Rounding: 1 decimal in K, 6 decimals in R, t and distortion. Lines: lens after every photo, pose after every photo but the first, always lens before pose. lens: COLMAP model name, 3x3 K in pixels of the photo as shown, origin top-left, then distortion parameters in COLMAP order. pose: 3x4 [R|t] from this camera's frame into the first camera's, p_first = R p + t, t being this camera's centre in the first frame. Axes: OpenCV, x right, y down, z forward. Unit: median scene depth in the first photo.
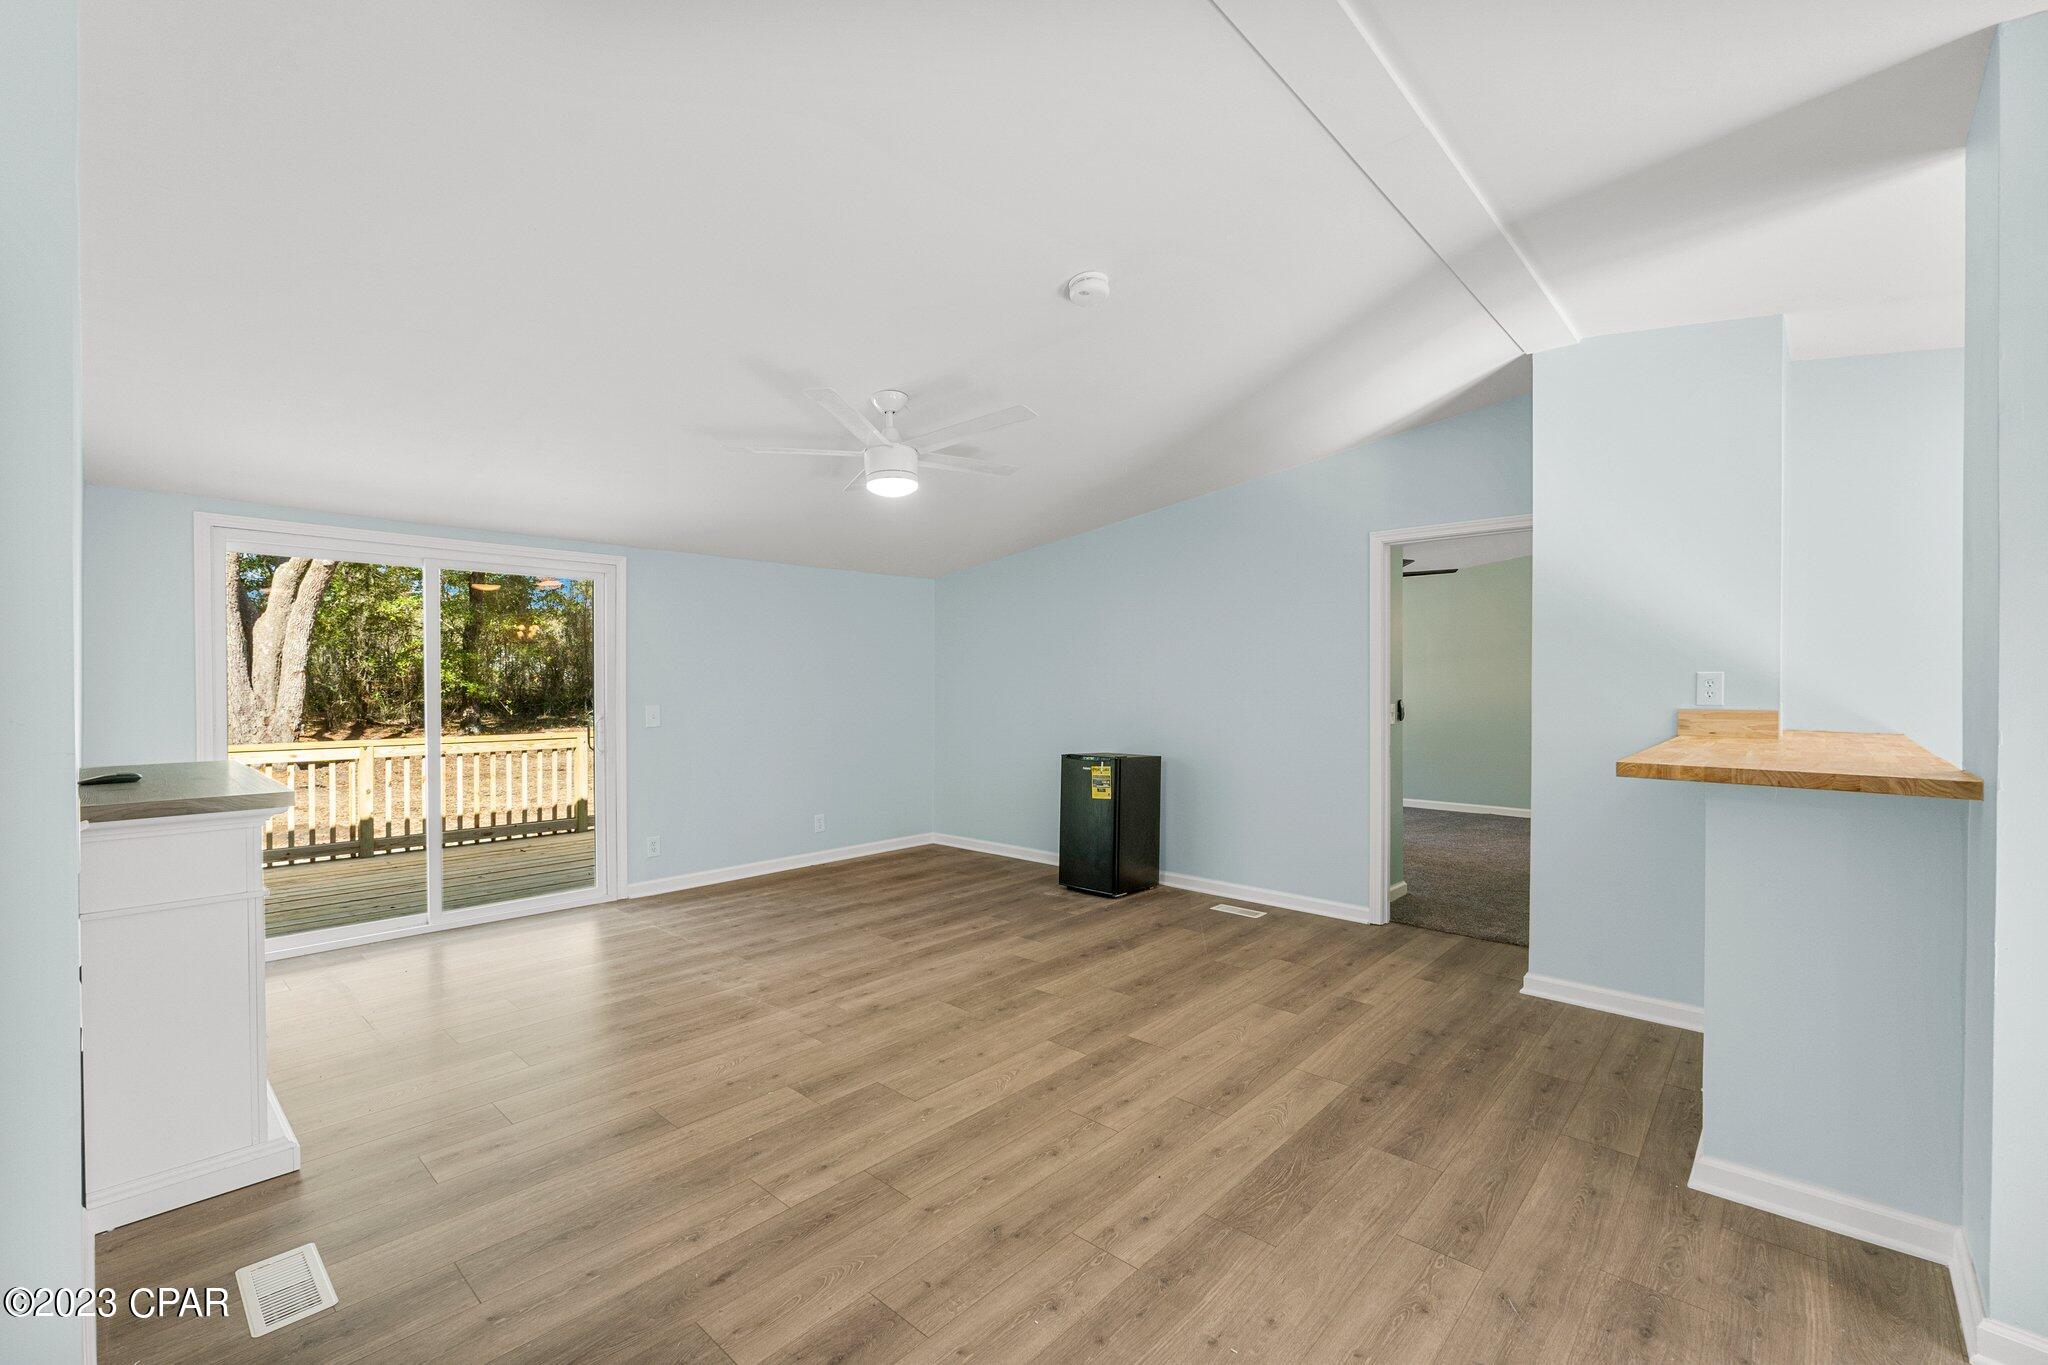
lens RADIAL K [[874.1, 0, 1024.3], [0, 874.1, 687.6], [0, 0, 1]] dist [-0.009471, -0.000129]
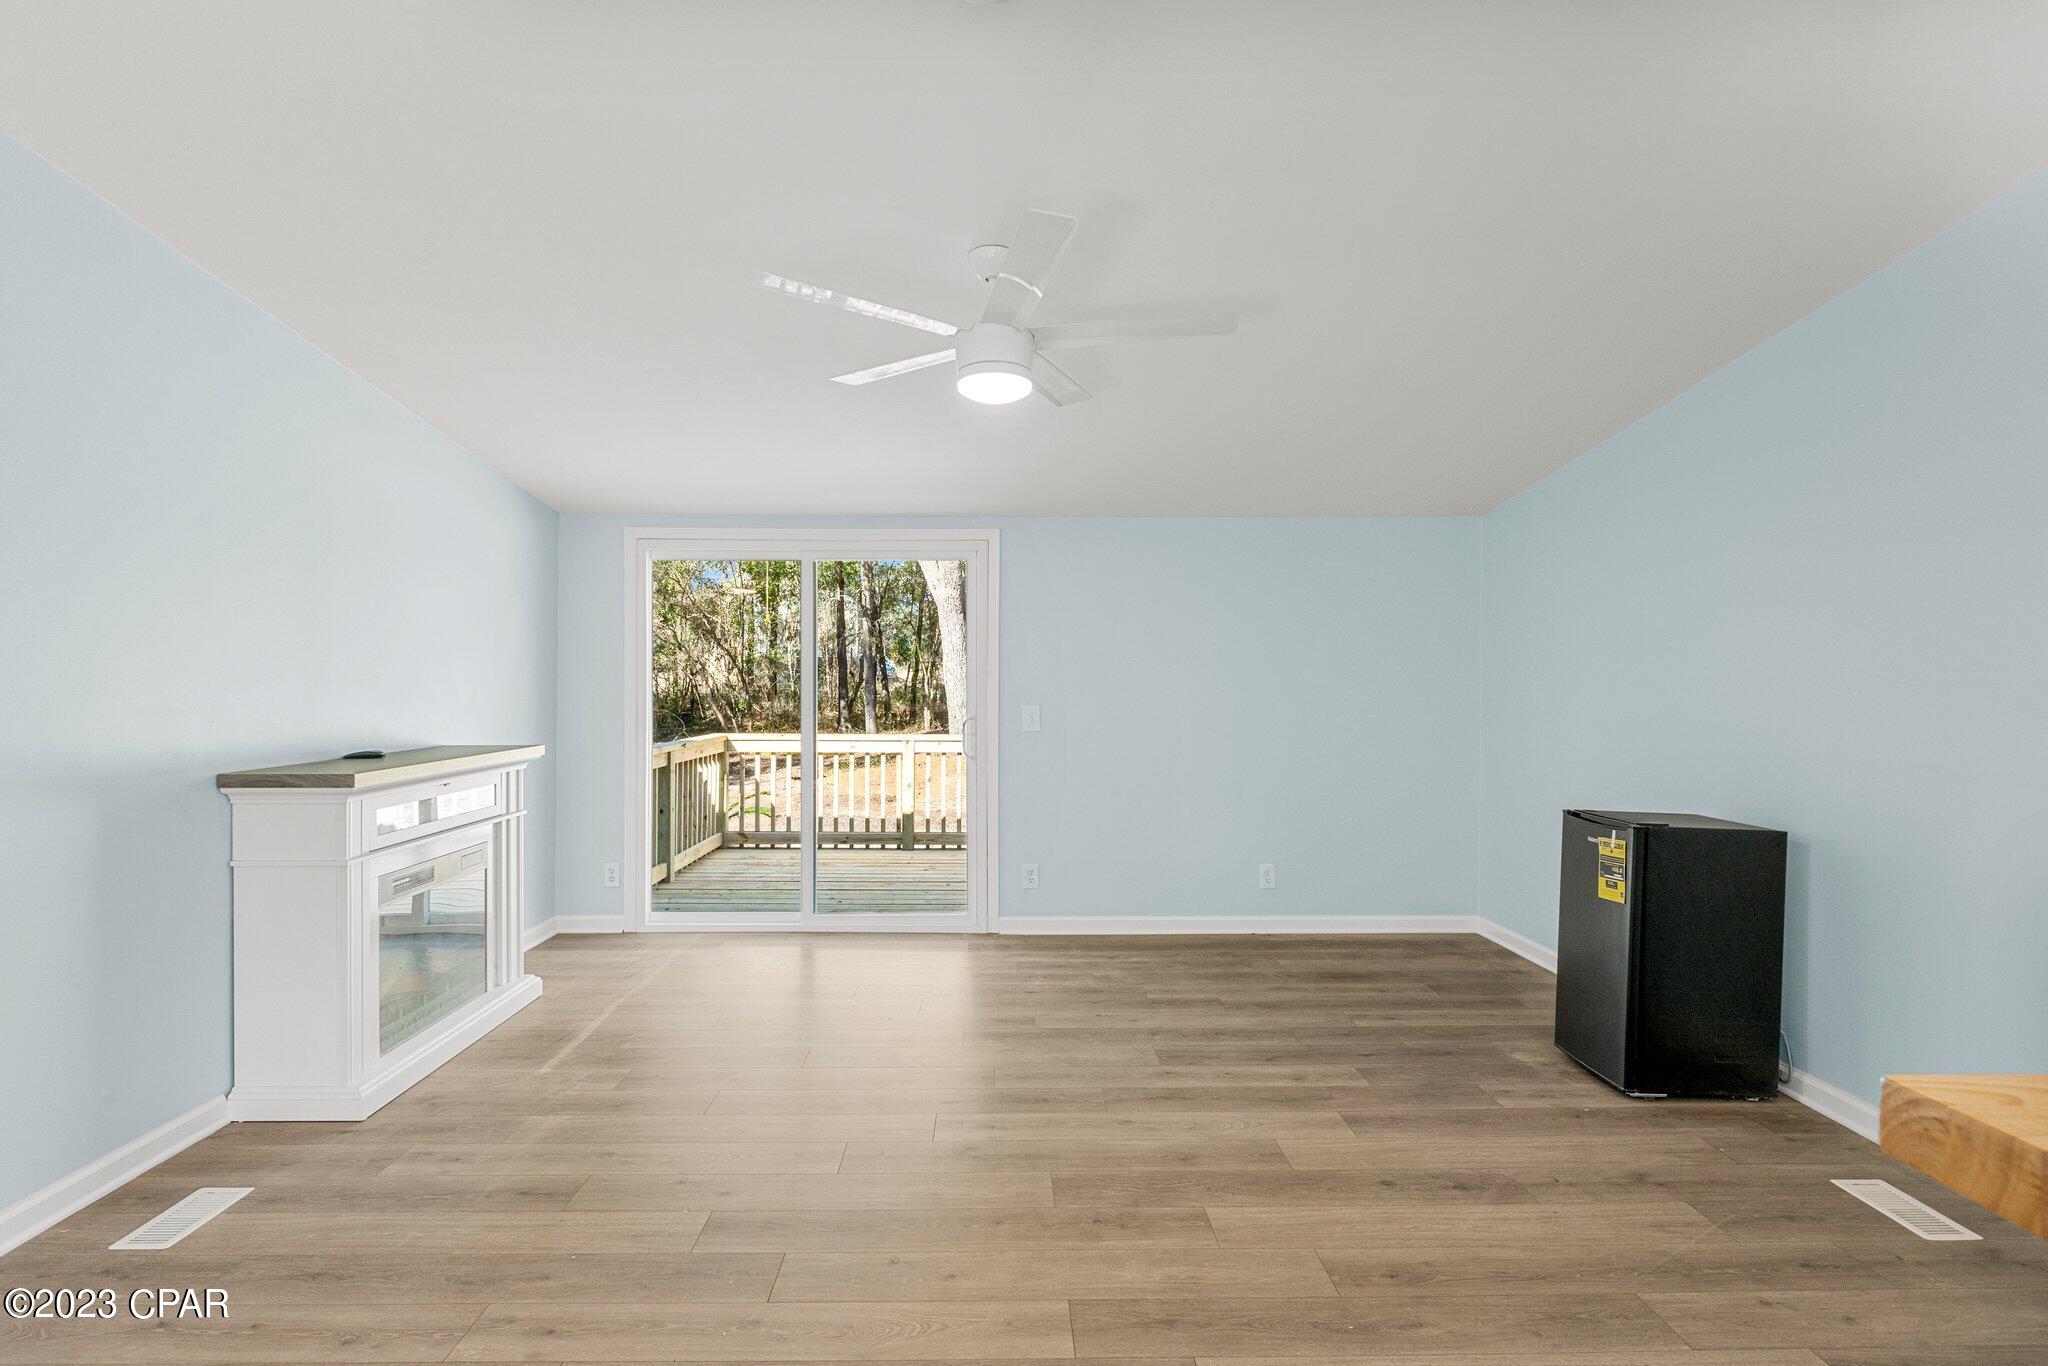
lens RADIAL K [[1071.9, 0, 1007.2], [0, 1071.9, 699.6], [0, 0, 1]] dist [-0.007414, 0.001571]
pose [[0.678085, 0.014003, -0.734851, 0.446184], [-0.005182, 0.999885, 0.014273, 0.000545], [0.734966, -0.005870, 0.678079, 0.437746]]
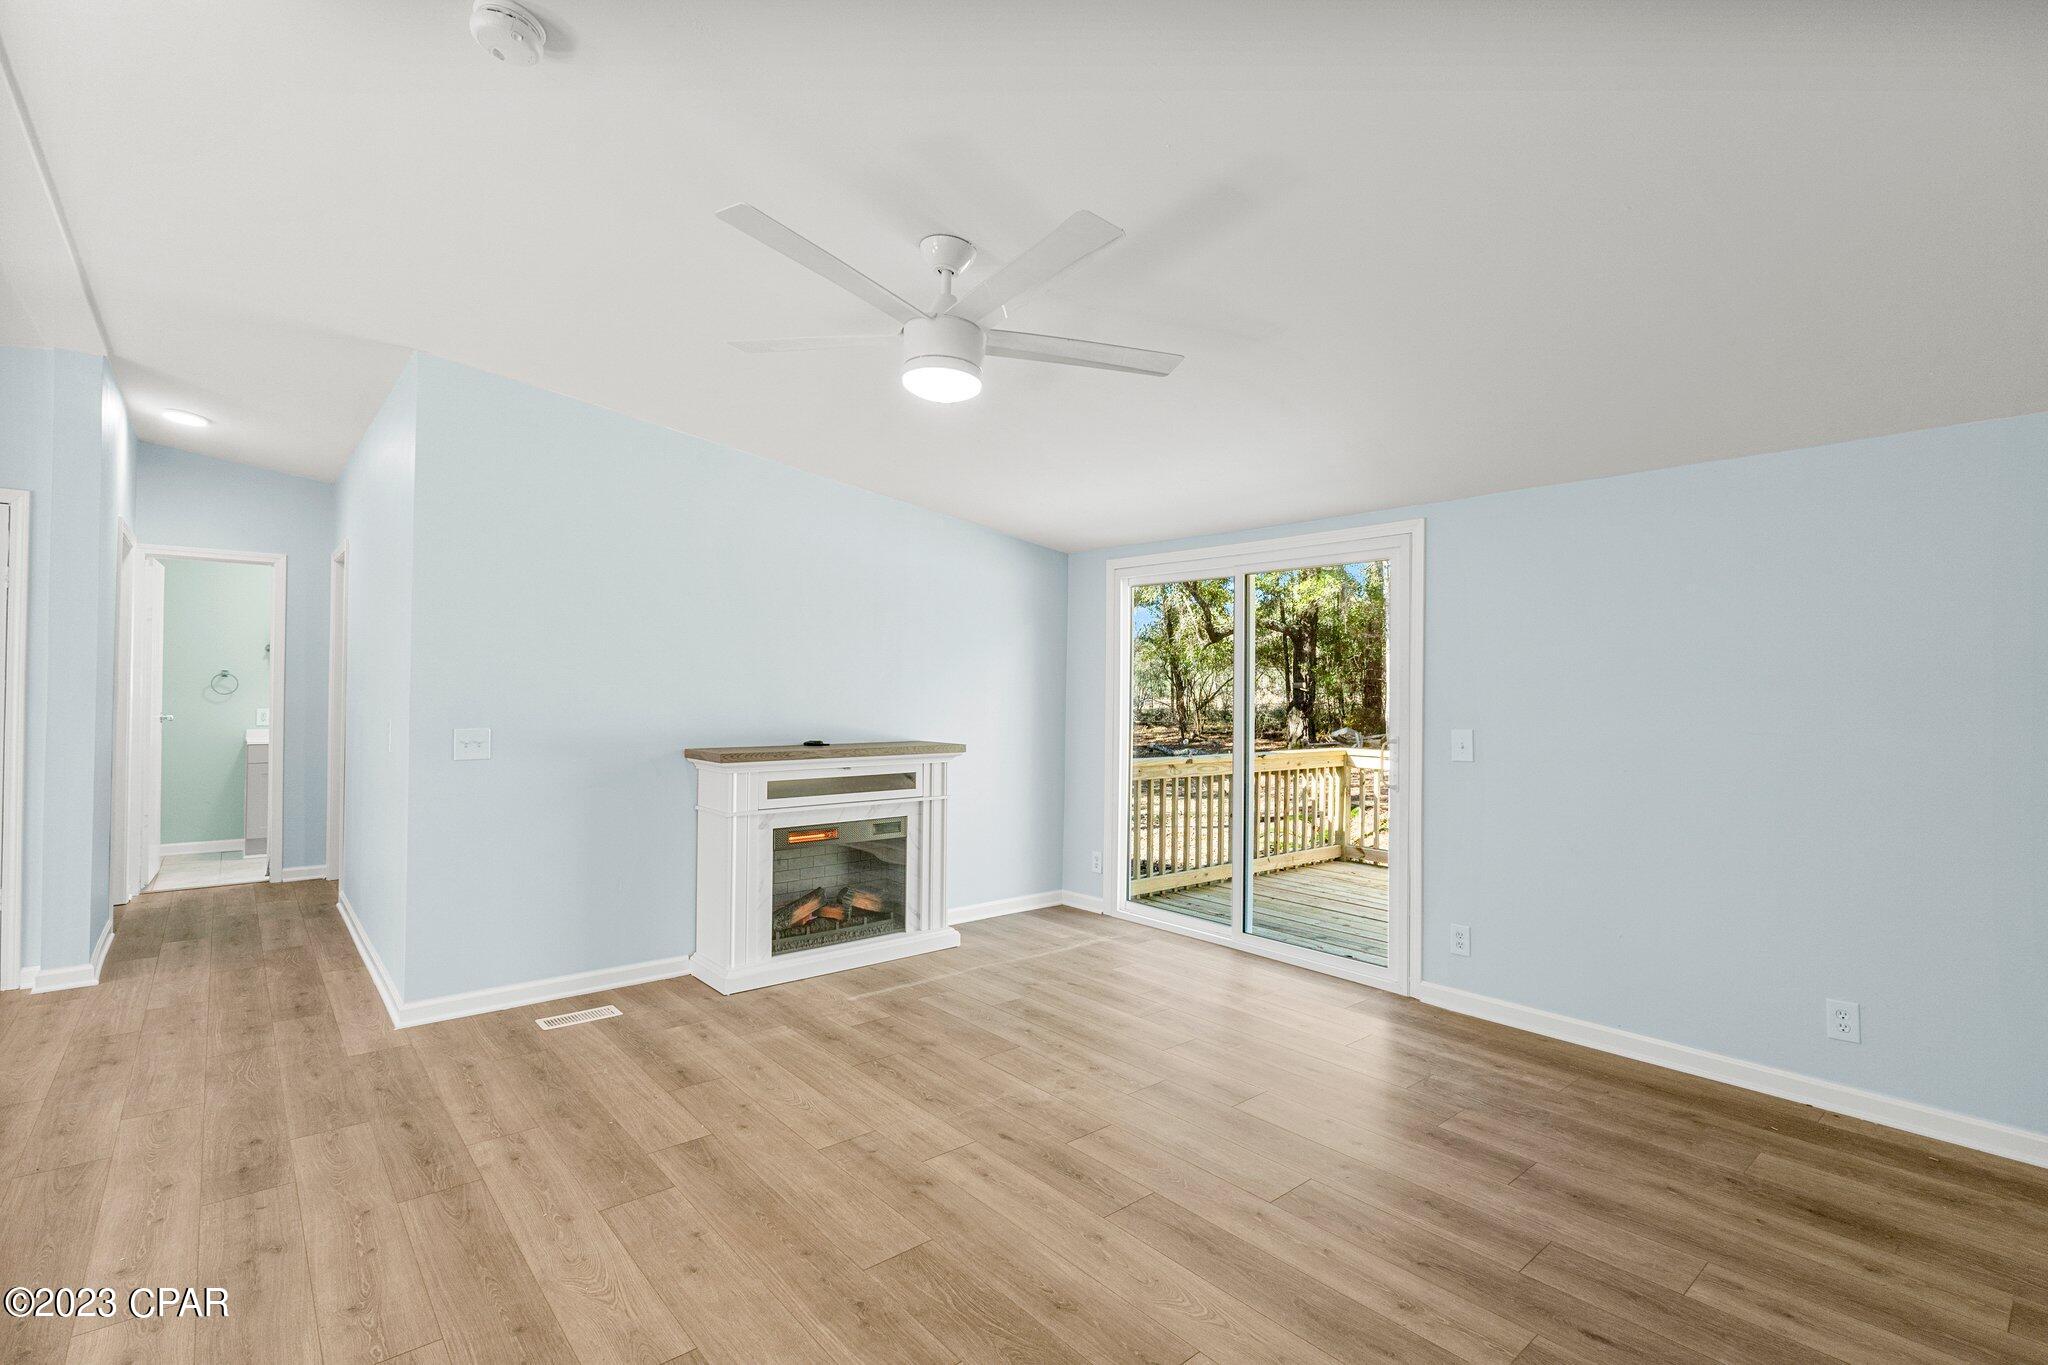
lens RADIAL K [[943.8, 0, 1002.5], [0, 943.8, 680.2], [0, 0, 1]] dist [-0.006010, 0.000244]
pose [[-0.146112, -0.012222, -0.989193, 0.508069], [-0.017333, 0.999802, -0.009793, -0.006226], [0.989116, 0.015715, -0.146295, 1.112347]]
